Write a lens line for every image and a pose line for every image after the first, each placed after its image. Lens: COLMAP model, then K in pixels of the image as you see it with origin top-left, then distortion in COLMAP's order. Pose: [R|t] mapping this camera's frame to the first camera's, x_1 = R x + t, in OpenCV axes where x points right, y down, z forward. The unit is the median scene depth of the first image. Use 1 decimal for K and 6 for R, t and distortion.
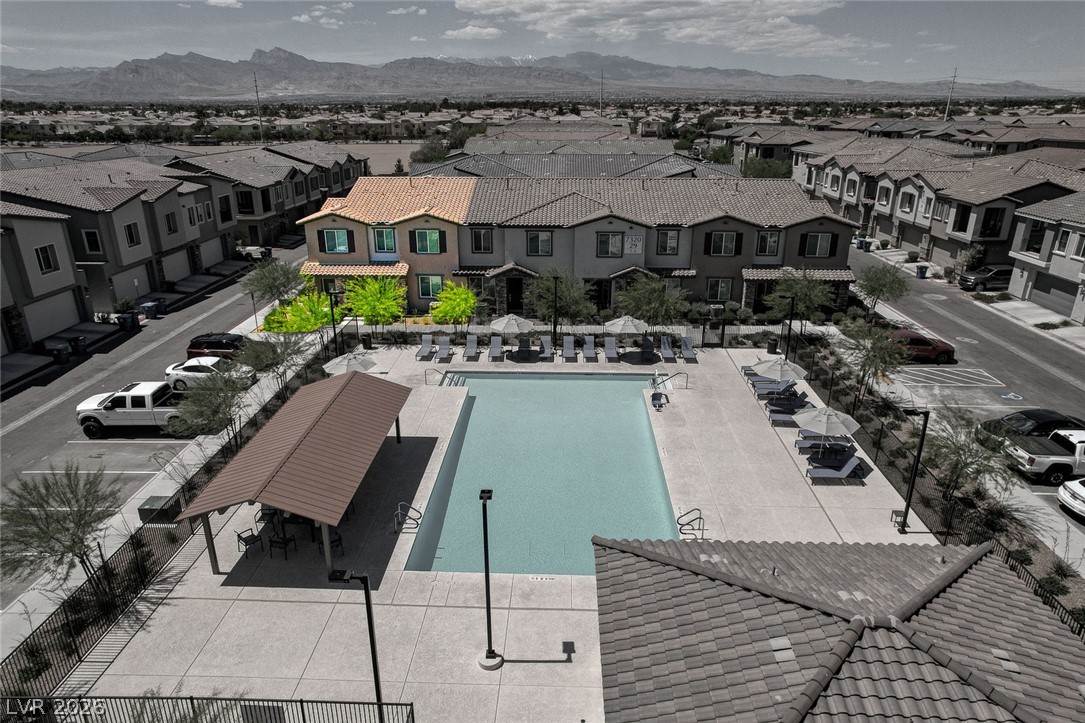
lens RADIAL K [[699.8, 0, 542.5], [0, 699.8, 361.5], [0, 0, 1]] dist [-0.066202, 0.077203]
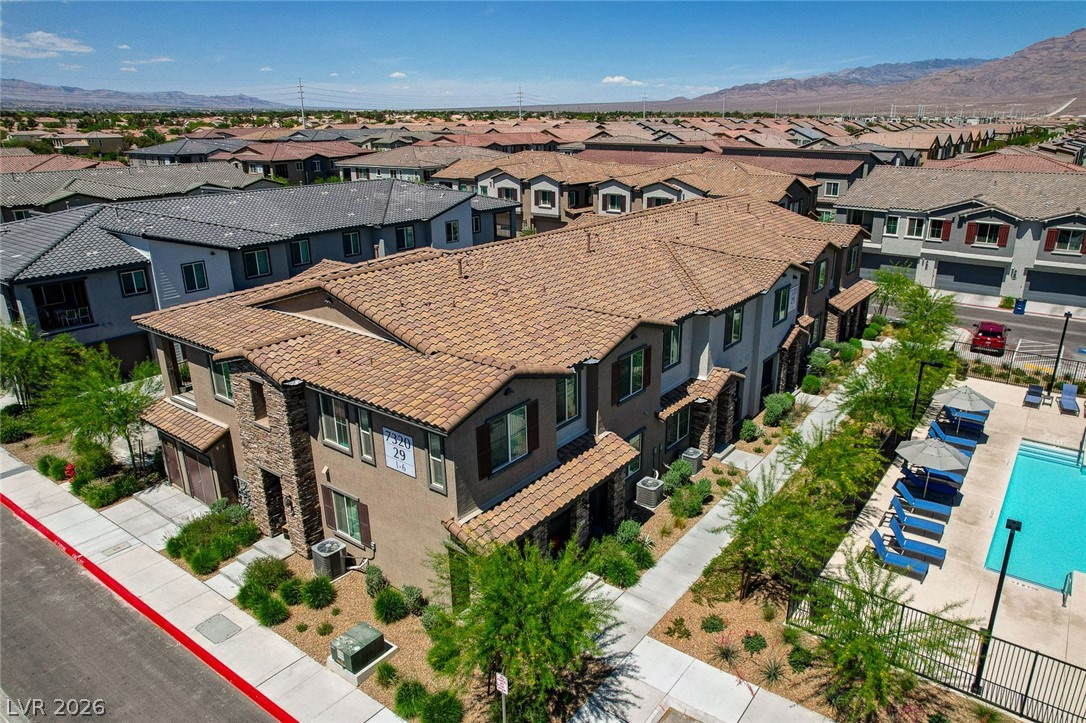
lens RADIAL K [[728.0, 0, 583.8], [0, 728.0, 358.6], [0, 0, 1]] dist [-0.080750, 0.071060]
pose [[0.549187, -0.263707, 0.793002, -0.591874], [0.285468, 0.951027, 0.118559, -0.253016], [-0.785431, 0.161266, 0.597571, 0.707460]]
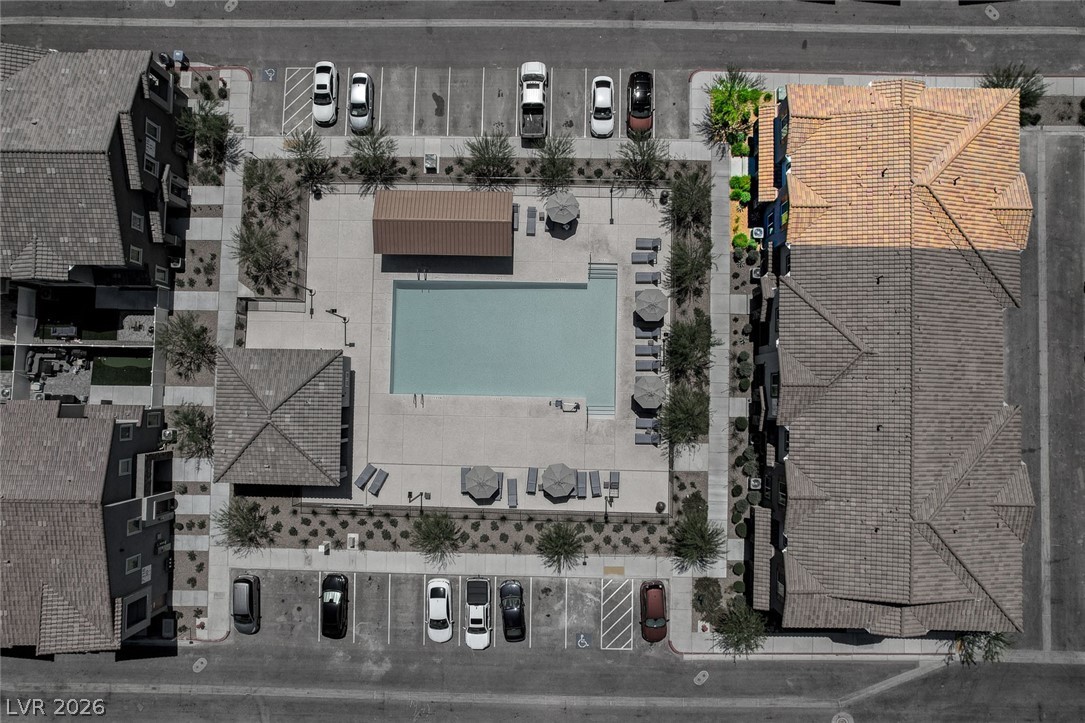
lens RADIAL K [[711.0, 0, 571.2], [0, 711.0, 357.7], [0, 0, 1]] dist [-0.074452, 0.065669]
pose [[0.019823, 0.998829, -0.044122, 0.092535], [-0.334147, 0.048211, 0.941287, -1.049476], [0.942312, -0.003916, 0.334712, 0.341135]]
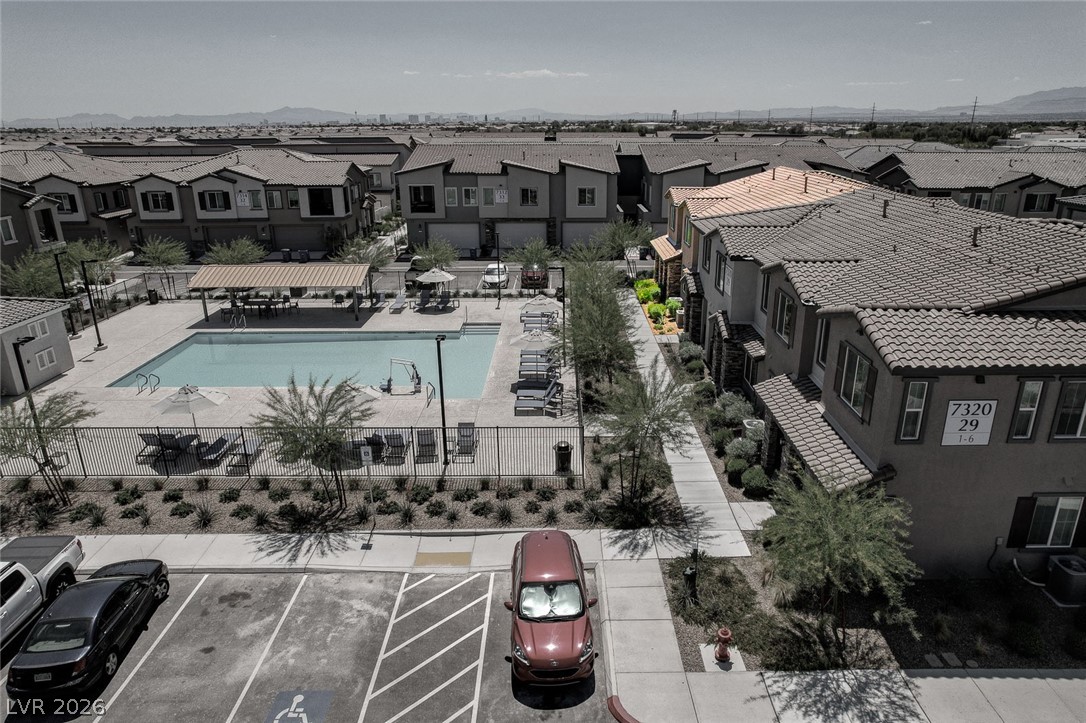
lens RADIAL K [[711.7, 0, 571.7], [0, 711.7, 357.7], [0, 0, 1]] dist [-0.074452, 0.065669]
pose [[0.056352, 0.320492, -0.945574, 0.747718], [-0.348598, 0.893791, 0.282166, -0.231432], [0.935577, 0.313724, 0.162090, 0.753401]]
